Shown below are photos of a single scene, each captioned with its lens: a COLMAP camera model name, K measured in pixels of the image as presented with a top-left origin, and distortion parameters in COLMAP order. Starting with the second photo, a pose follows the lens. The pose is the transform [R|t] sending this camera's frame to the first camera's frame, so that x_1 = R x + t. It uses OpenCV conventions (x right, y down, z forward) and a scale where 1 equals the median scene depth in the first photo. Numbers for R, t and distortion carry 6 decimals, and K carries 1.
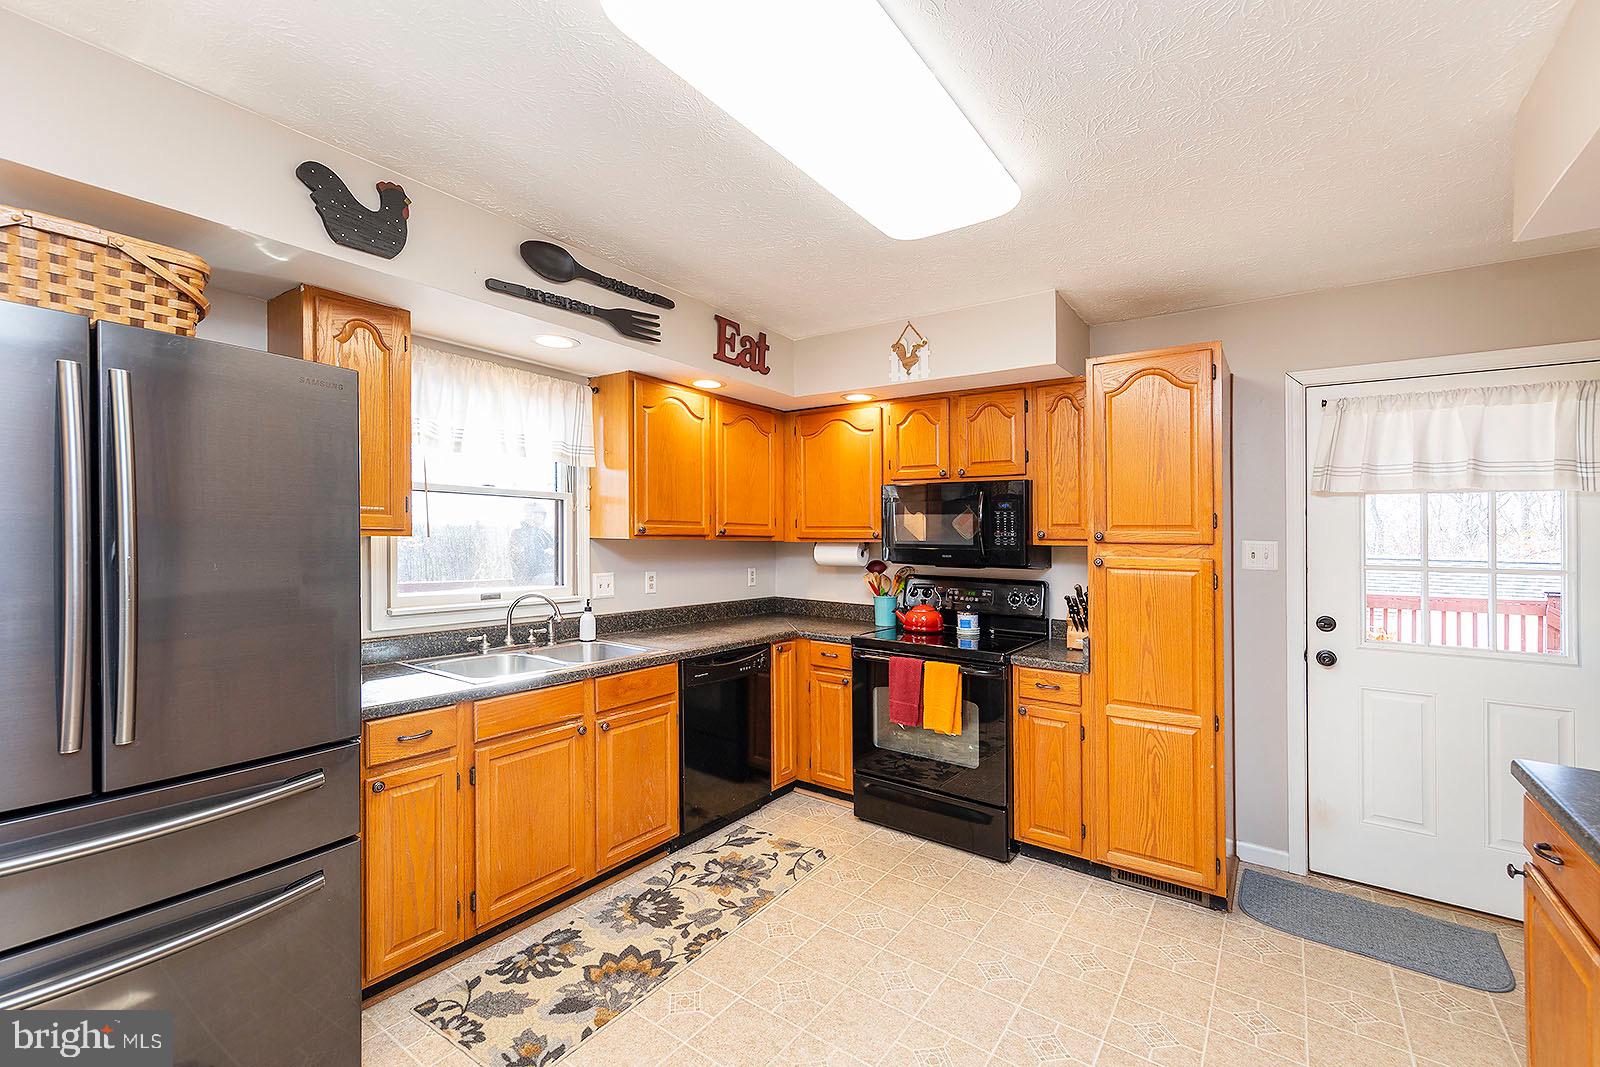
lens RADIAL K [[677.0, 0, 803.5], [0, 677.0, 533.5], [0, 0, 1]] dist [0.004130, -0.000927]
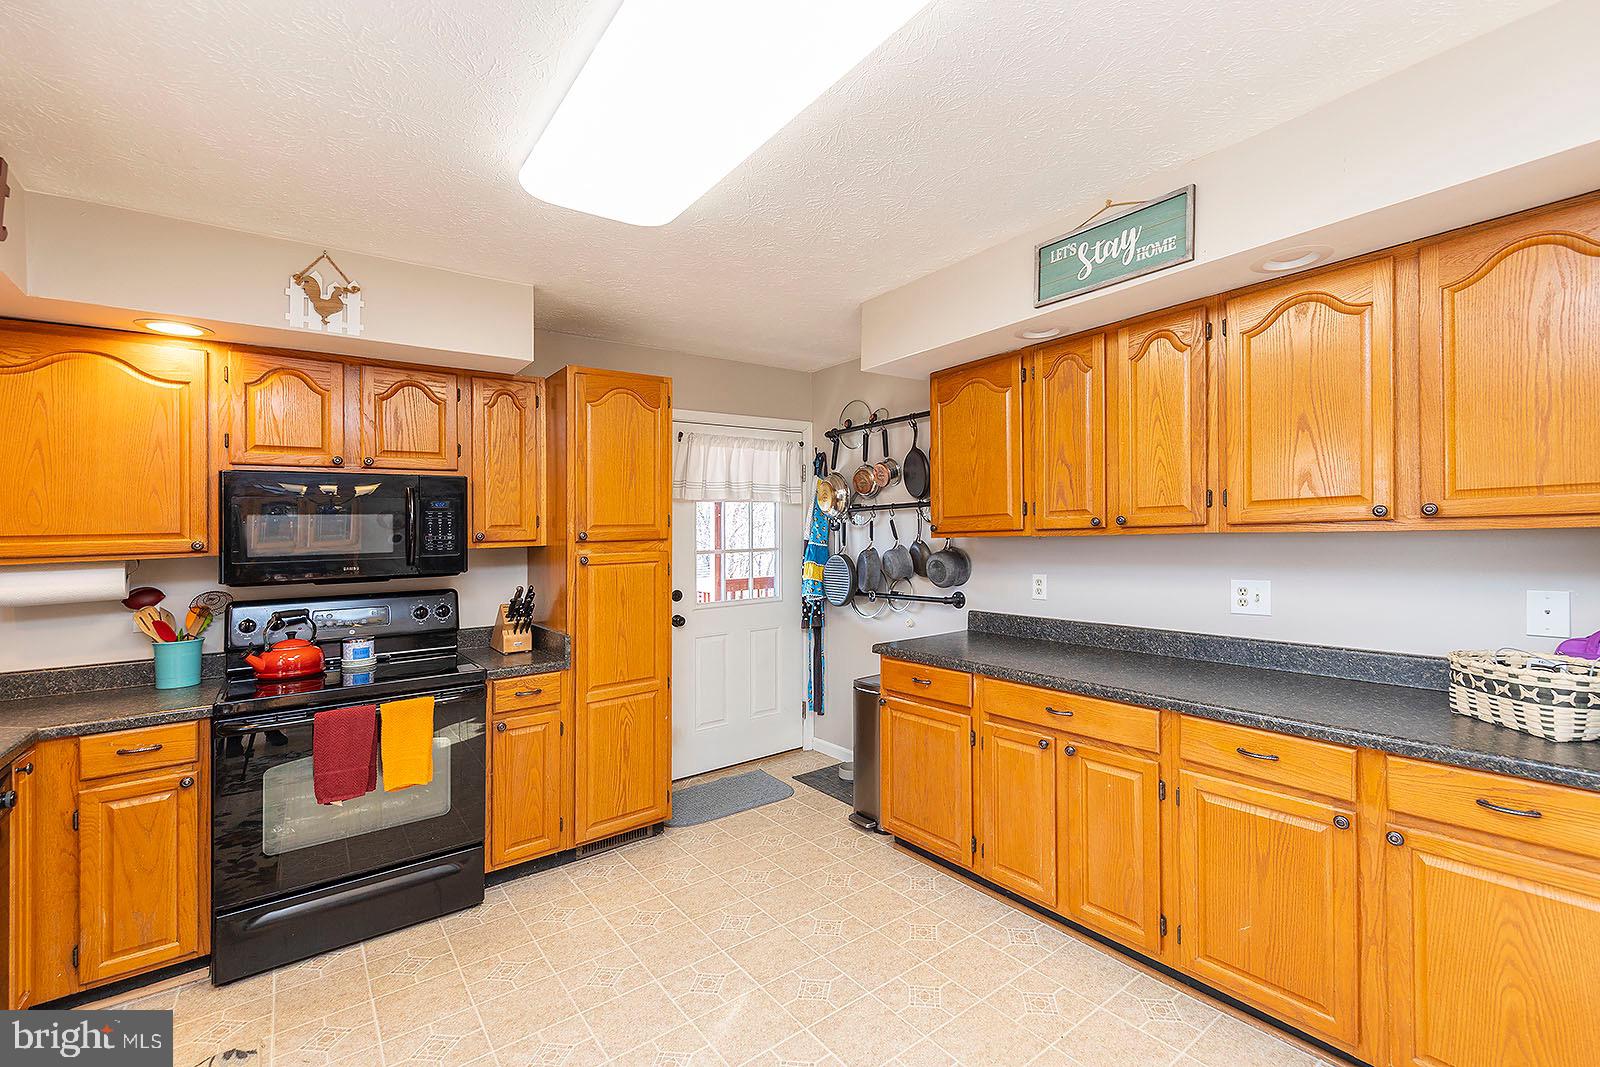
lens RADIAL K [[677.0, 0, 805.4], [0, 677.0, 531.2], [0, 0, 1]] dist [0.004130, -0.000927]
pose [[0.307726, -0.017714, 0.951310, -0.392581], [0.028414, 0.999552, 0.009421, -0.002087], [-0.951051, 0.024132, 0.308091, 0.288839]]
